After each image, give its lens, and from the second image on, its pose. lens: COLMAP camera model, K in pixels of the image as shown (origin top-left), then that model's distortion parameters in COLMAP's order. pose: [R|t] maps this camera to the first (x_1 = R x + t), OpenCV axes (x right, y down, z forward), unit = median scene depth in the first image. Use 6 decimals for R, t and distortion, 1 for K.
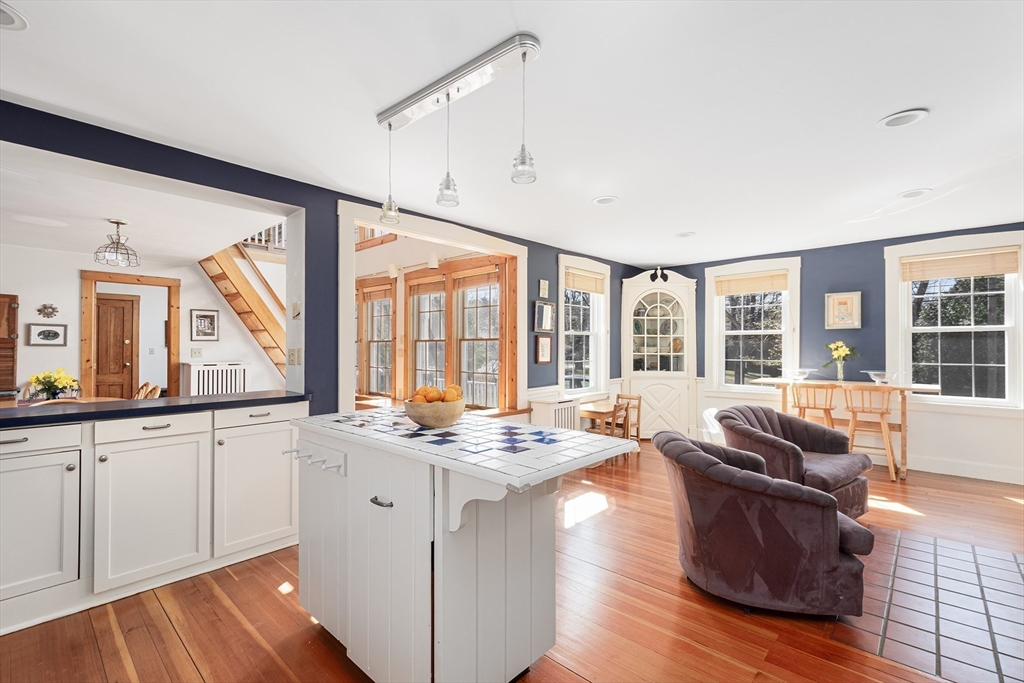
lens RADIAL K [[461.5, 0, 503.5], [0, 461.5, 344.6], [0, 0, 1]] dist [-0.002137, -0.000220]
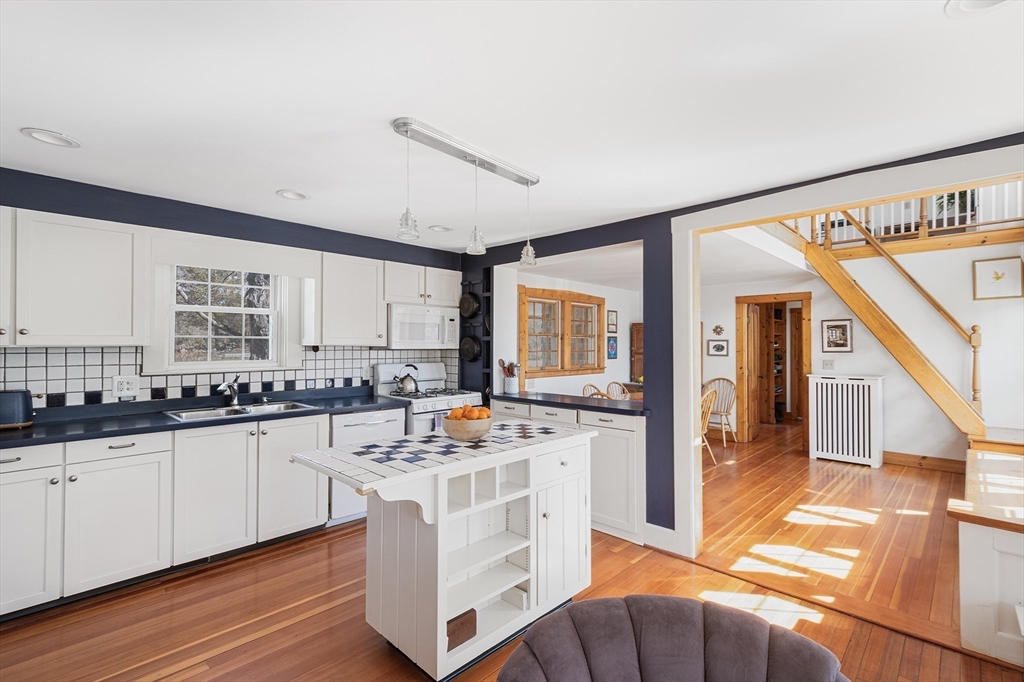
lens RADIAL K [[461.5, 0, 503.1], [0, 461.5, 340.8], [0, 0, 1]] dist [-0.002137, -0.000220]
pose [[-0.036340, -0.014619, -0.999233, 0.346869], [0.002809, 0.999888, -0.014730, -0.020823], [0.999336, -0.003343, -0.036295, 0.365370]]
